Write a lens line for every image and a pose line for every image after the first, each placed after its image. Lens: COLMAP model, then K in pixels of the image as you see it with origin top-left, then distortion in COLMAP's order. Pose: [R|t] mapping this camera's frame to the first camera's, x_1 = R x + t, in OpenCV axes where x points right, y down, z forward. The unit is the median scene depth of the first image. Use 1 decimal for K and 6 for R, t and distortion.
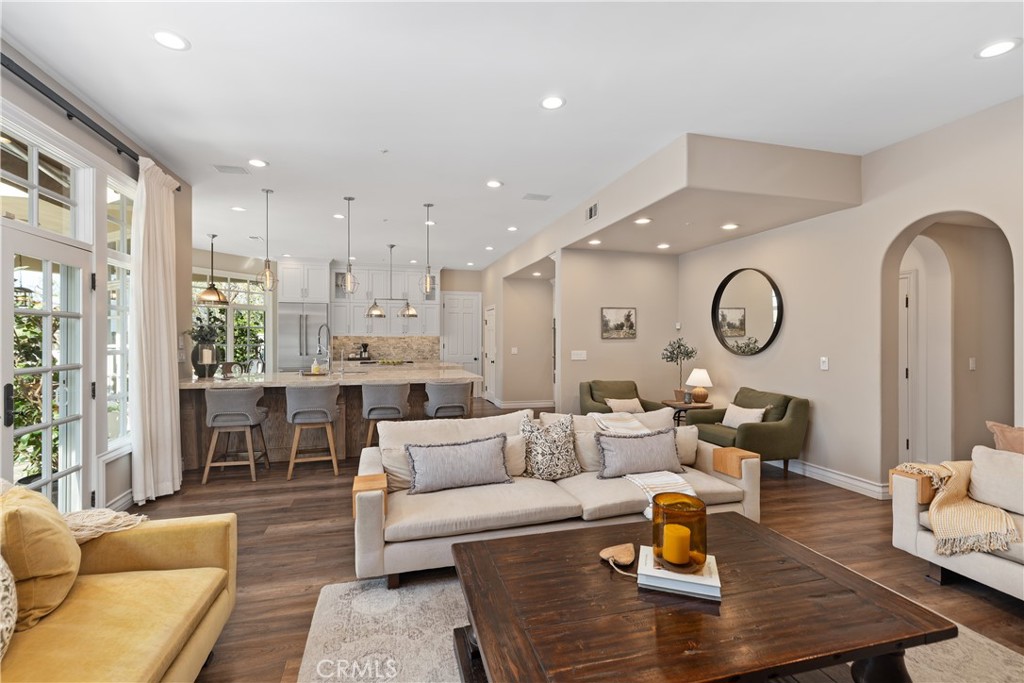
lens RADIAL K [[462.5, 0, 512.6], [0, 462.5, 337.9], [0, 0, 1]] dist [0.001899, -0.000211]
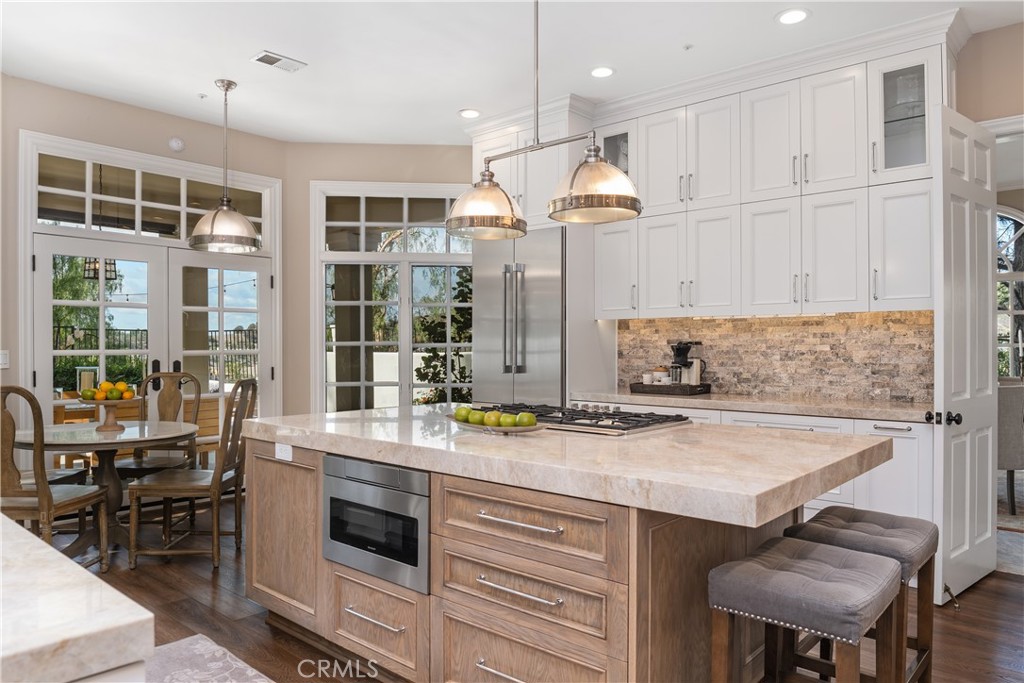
lens RADIAL K [[702.2, 0, 512.0], [0, 702.2, 341.5], [0, 0, 1]] dist [-0.009278, -0.008832]
pose [[0.547687, -0.003362, -0.836677, 0.026324], [0.005275, 0.999986, -0.000565, 0.015051], [0.836667, -0.004104, 0.547697, 0.793723]]
